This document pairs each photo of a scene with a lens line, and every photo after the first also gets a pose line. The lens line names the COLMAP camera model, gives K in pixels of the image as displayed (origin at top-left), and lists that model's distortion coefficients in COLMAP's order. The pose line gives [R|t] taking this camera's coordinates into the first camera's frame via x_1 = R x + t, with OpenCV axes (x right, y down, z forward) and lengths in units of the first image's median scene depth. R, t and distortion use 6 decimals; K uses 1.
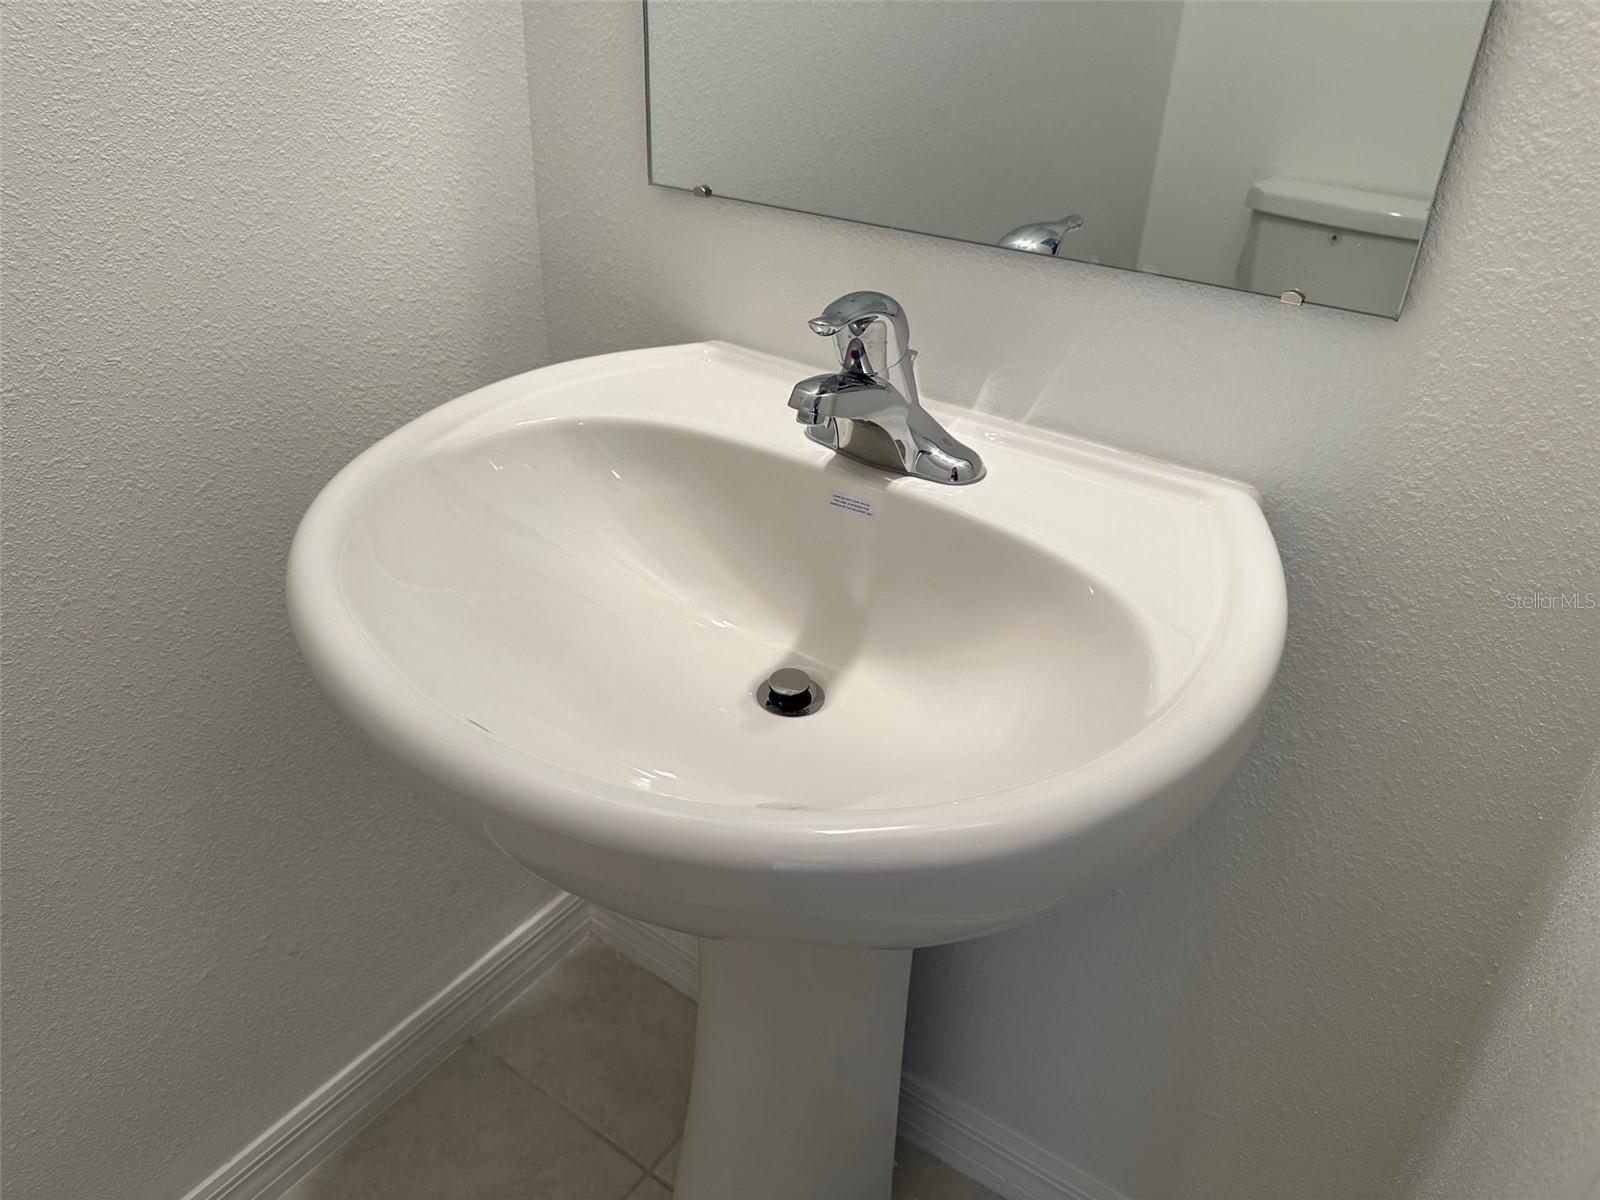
lens RADIAL K [[1142.7, 0, 800.0], [0, 1142.7, 600.0], [0, 0, 1]] dist [0.032929, -0.075876]
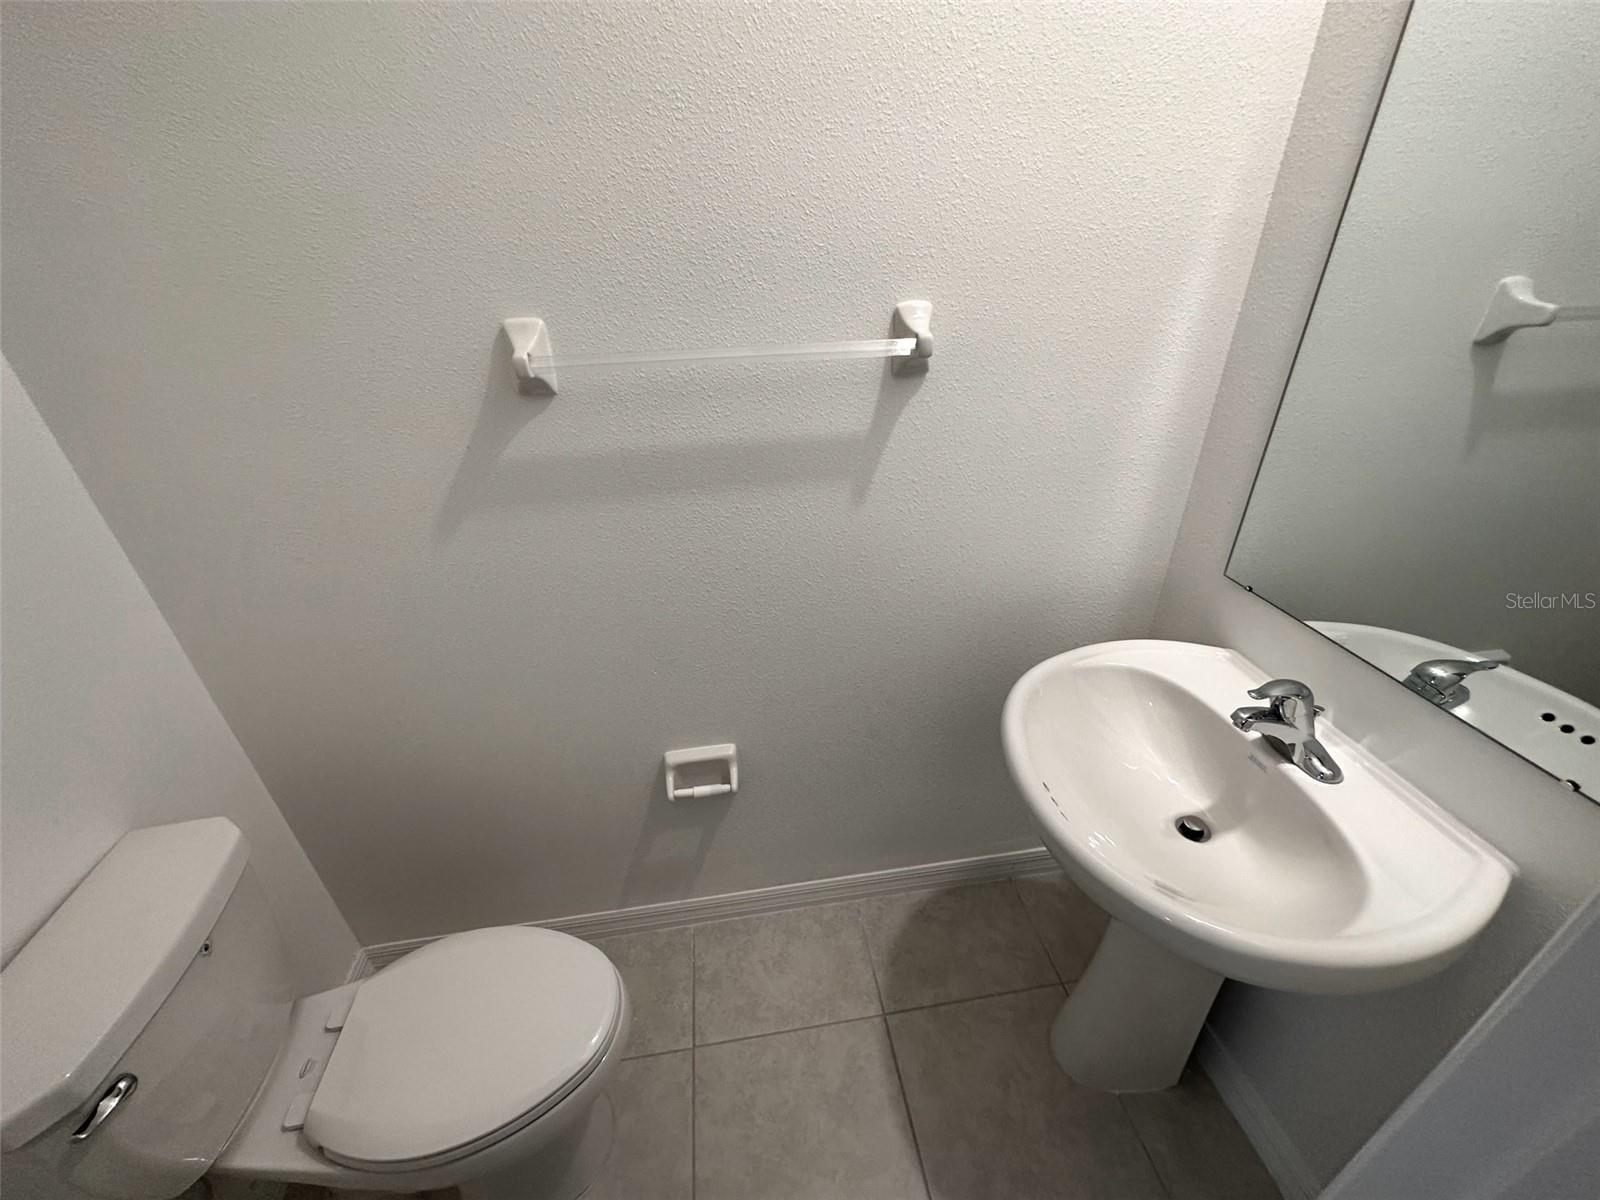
lens RADIAL K [[639.0, 0, 798.8], [0, 639.0, 598.6], [0, 0, 1]] dist [-0.004986, 0.001241]
pose [[0.680008, 0.310099, -0.664401, 0.151050], [-0.329987, 0.938636, 0.100355, -0.200026], [0.654751, 0.151002, 0.740608, -0.444671]]
